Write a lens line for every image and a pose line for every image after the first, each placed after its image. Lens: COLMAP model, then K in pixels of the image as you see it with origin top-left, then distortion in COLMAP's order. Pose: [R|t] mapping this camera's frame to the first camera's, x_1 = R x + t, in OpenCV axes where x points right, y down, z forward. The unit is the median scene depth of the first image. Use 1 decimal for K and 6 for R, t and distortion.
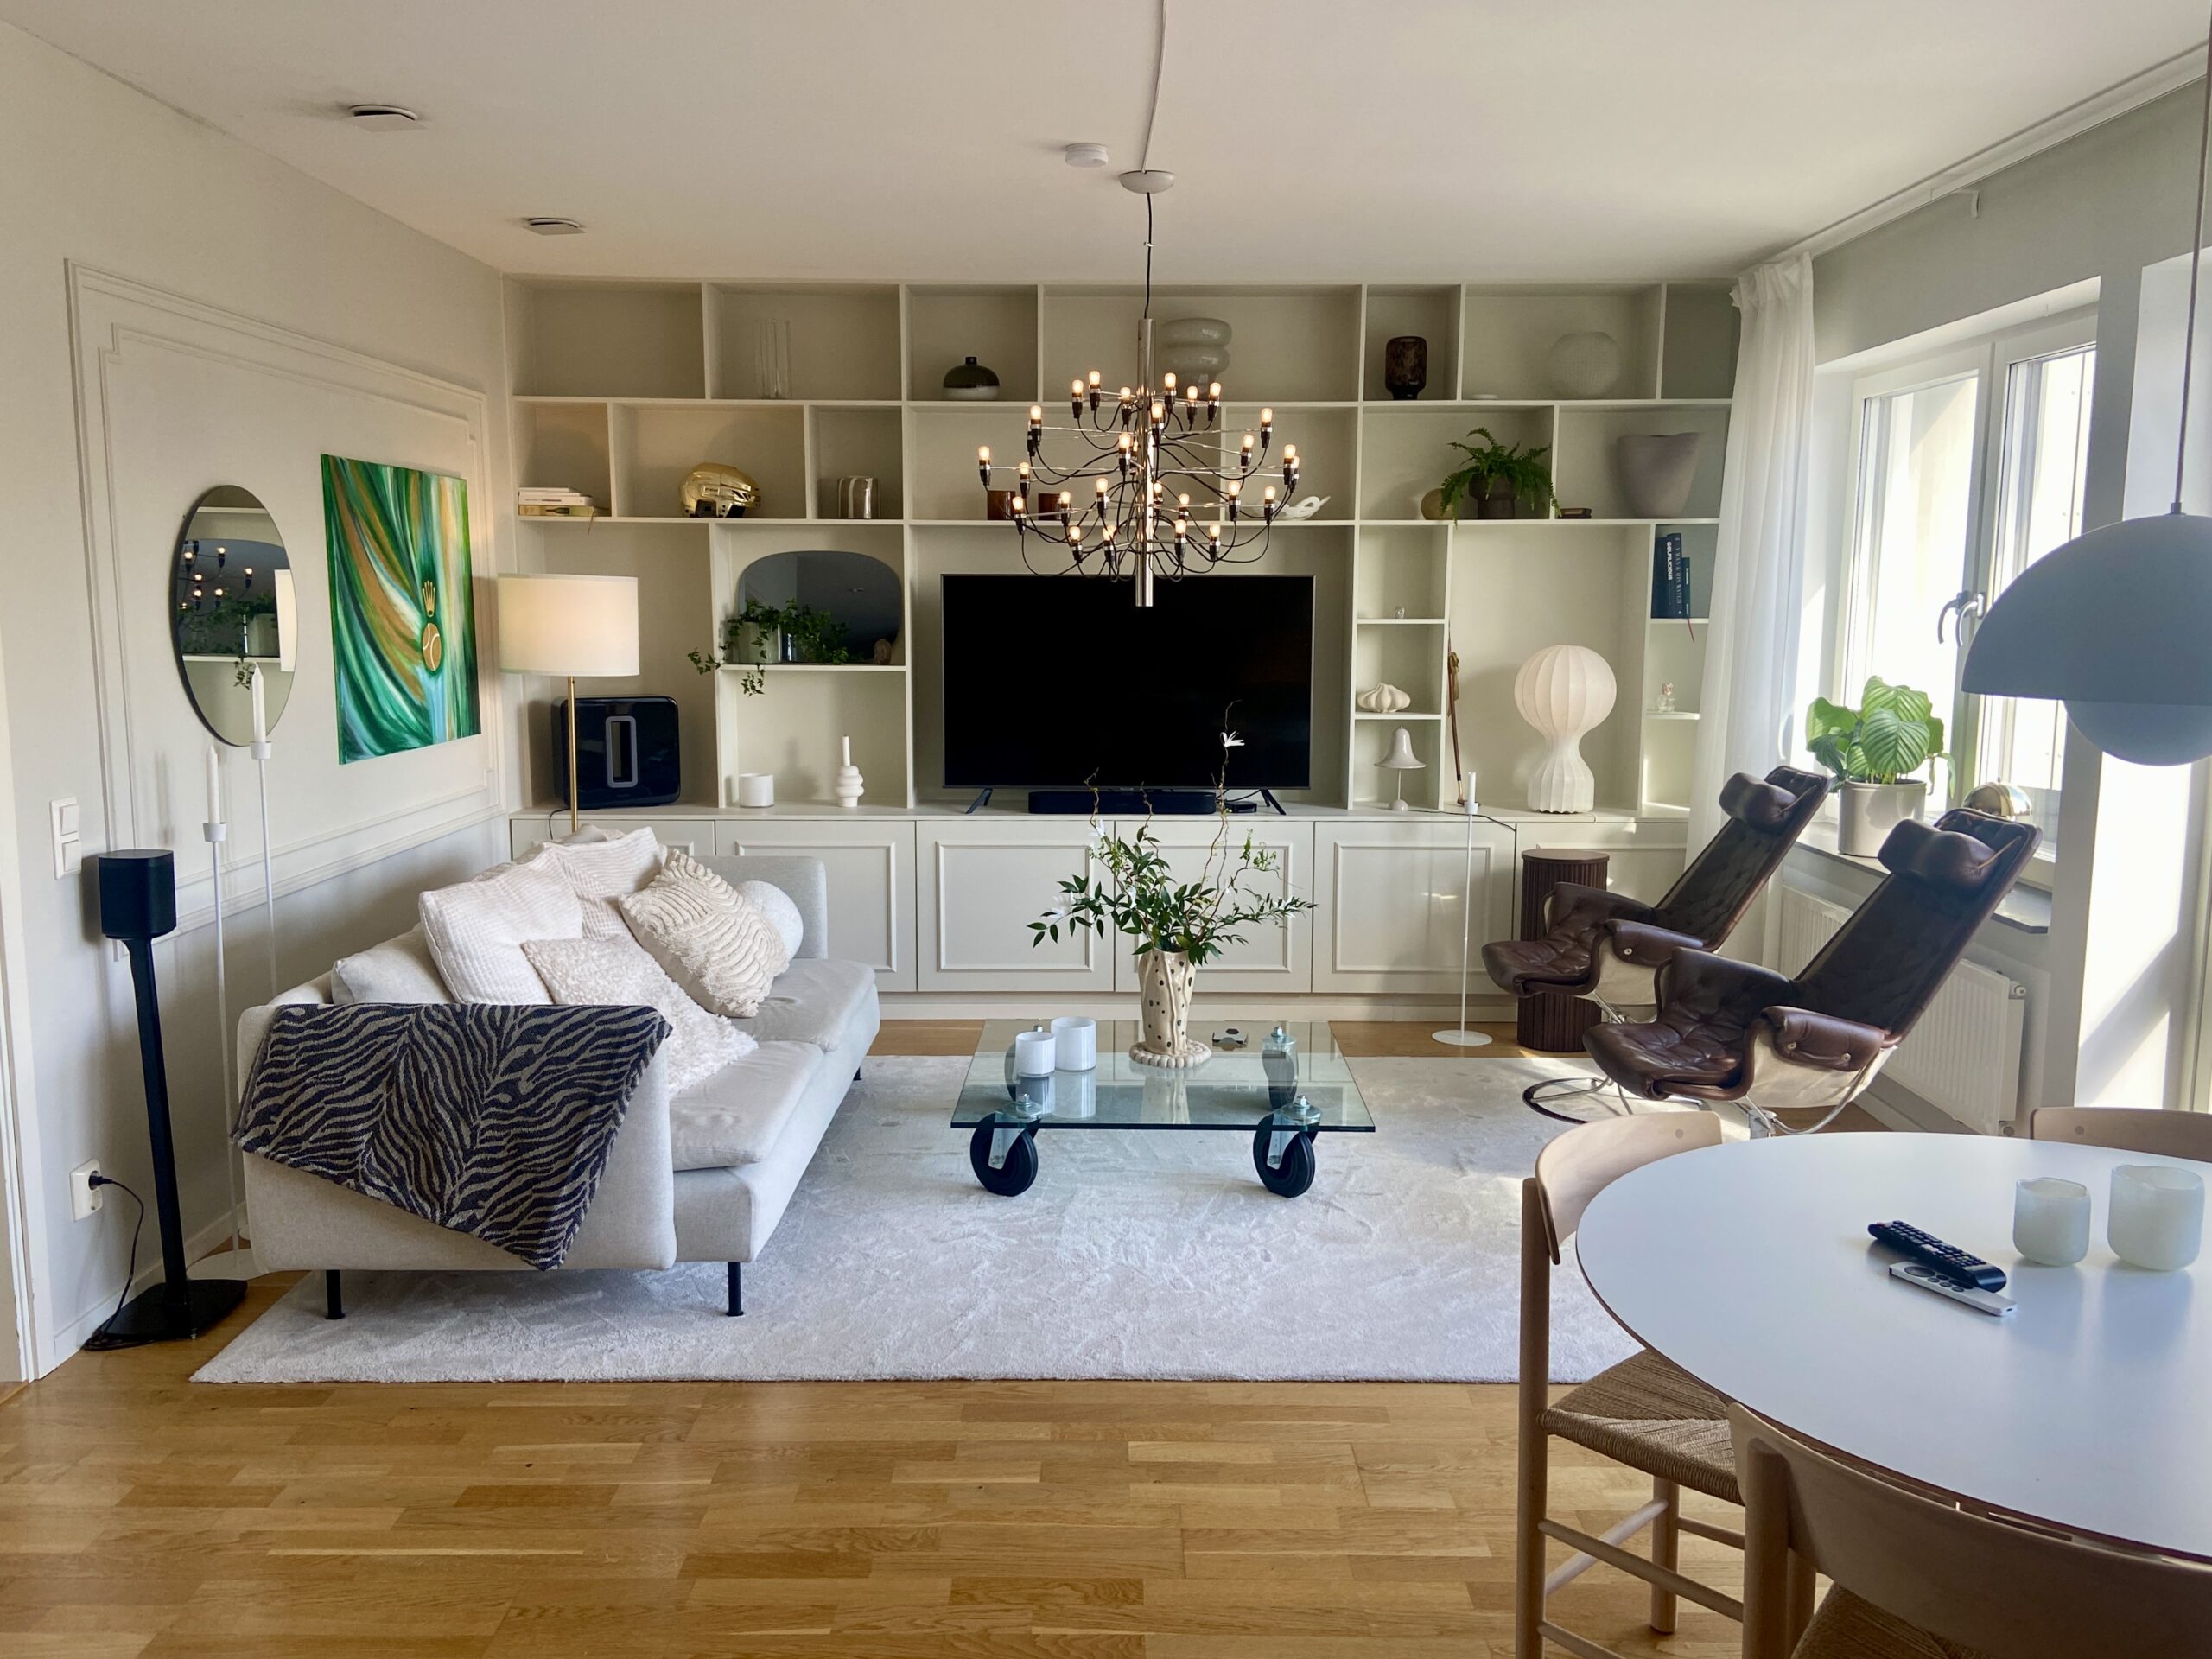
lens RADIAL K [[1759.9, 0, 1106.0], [0, 1759.9, 829.5], [0, 0, 1]] dist [0.120039, -0.137719]
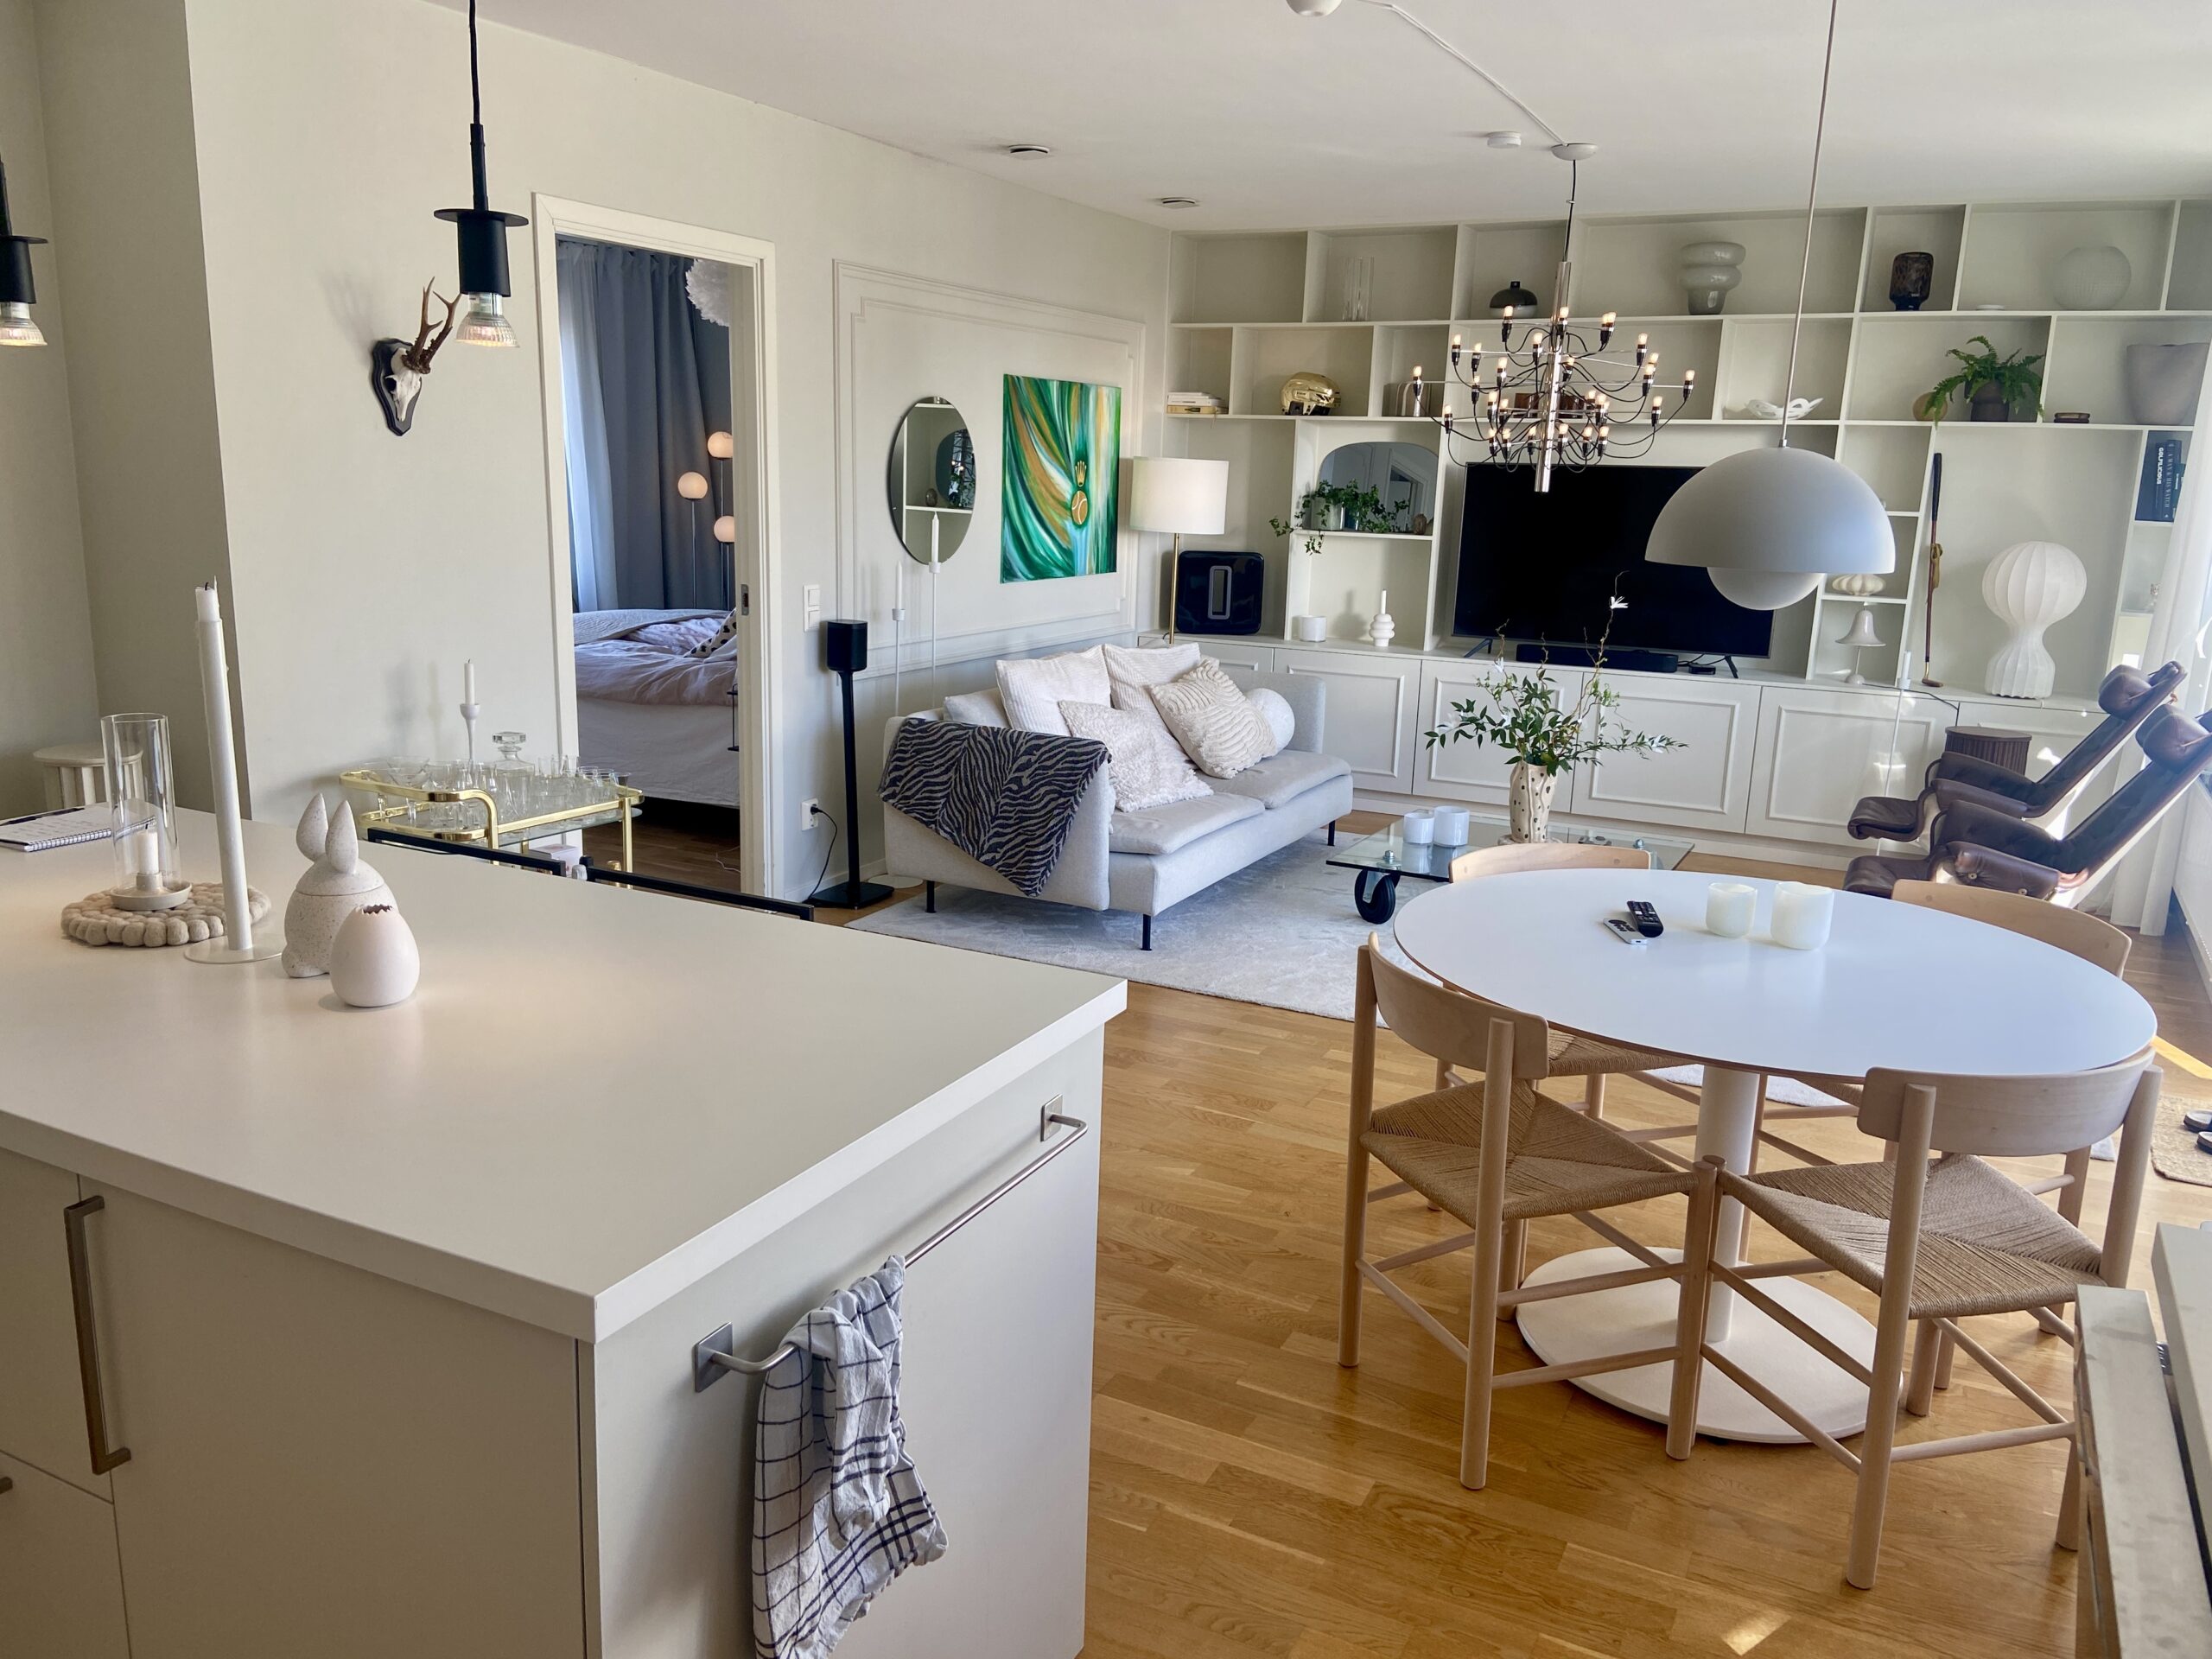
lens RADIAL K [[1653.0, 0, 1106.0], [0, 1653.0, 829.5], [0, 0, 1]] dist [0.107728, -0.137184]
pose [[0.890360, 0.123184, -0.438275, 0.255116], [-0.089021, 0.991221, 0.097752, 0.021900], [0.446469, -0.048019, 0.893510, -0.195936]]
